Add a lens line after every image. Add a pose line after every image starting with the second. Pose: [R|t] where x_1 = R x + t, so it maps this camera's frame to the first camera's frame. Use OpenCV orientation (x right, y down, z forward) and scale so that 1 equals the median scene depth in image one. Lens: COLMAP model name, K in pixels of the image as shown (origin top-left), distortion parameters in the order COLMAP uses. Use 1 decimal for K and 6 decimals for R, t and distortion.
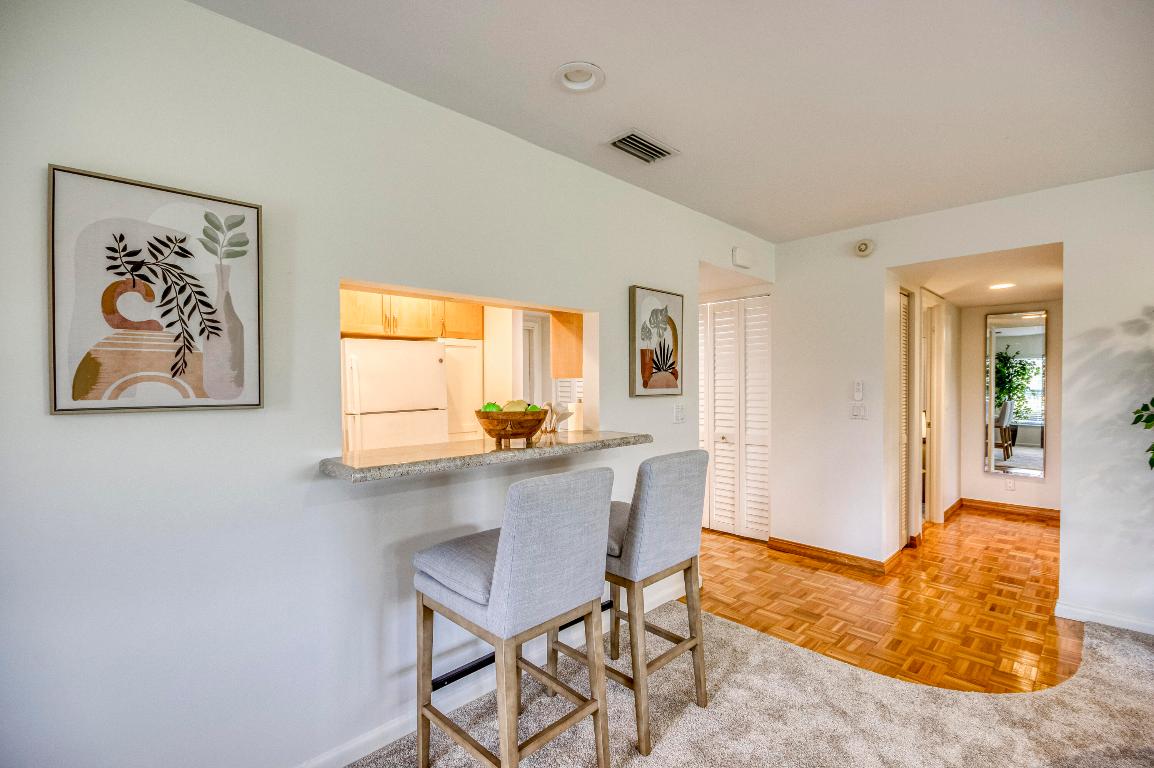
lens RADIAL K [[511.8, 0, 583.1], [0, 511.8, 392.2], [0, 0, 1]] dist [-0.019071, -0.001521]
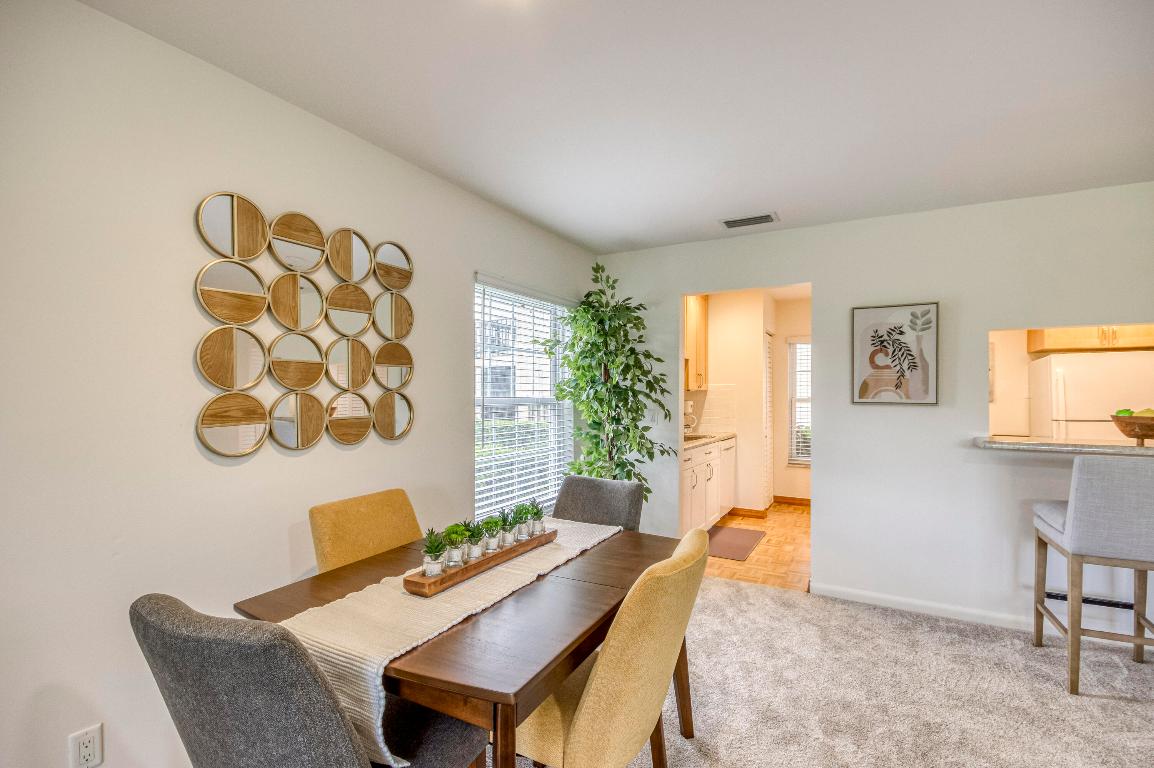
lens RADIAL K [[511.8, 0, 584.4], [0, 511.8, 389.5], [0, 0, 1]] dist [-0.019071, -0.001521]
pose [[0.277538, -0.000261, -0.960715, 0.899672], [-0.023898, 0.999689, -0.007175, 0.017943], [0.960417, 0.024951, 0.277446, -0.883038]]
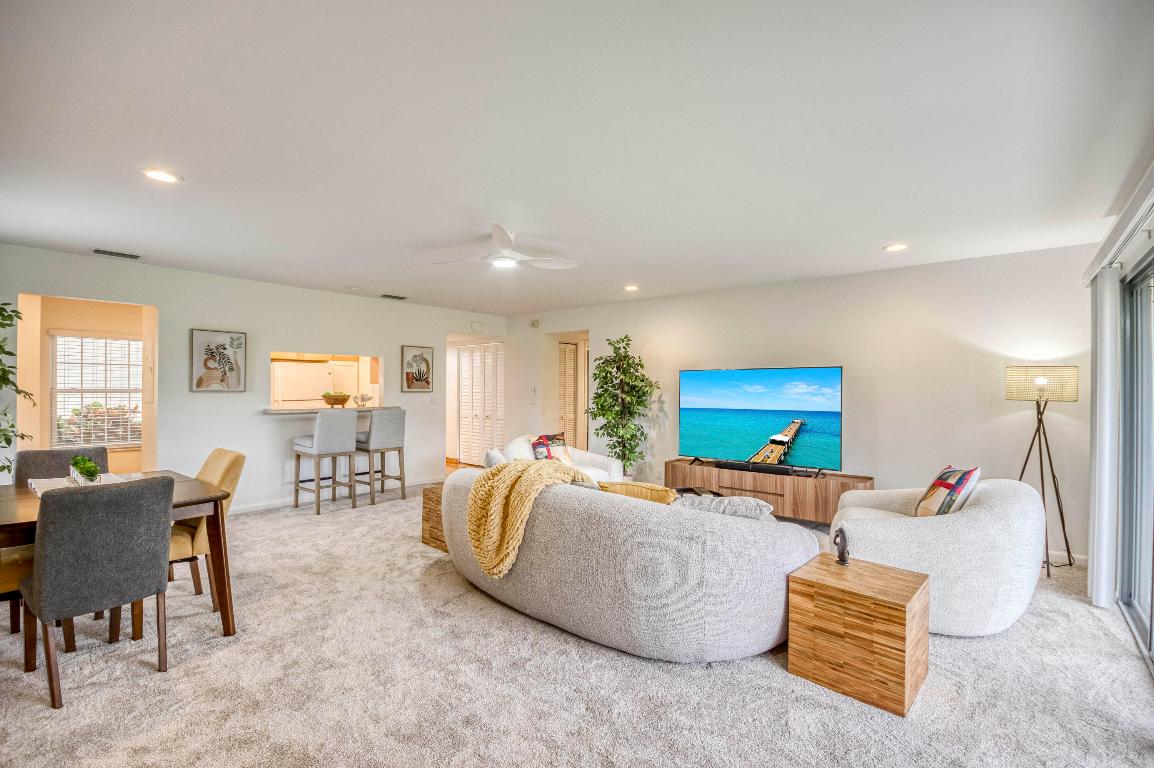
lens RADIAL K [[494.0, 0, 581.1], [0, 494.0, 384.3], [0, 0, 1]] dist [0.001888, 0.000151]
pose [[0.993428, 0.010939, 0.113935, 1.287862], [-0.007986, 0.999621, -0.026340, 0.051859], [-0.114180, 0.025257, 0.993139, -2.680245]]
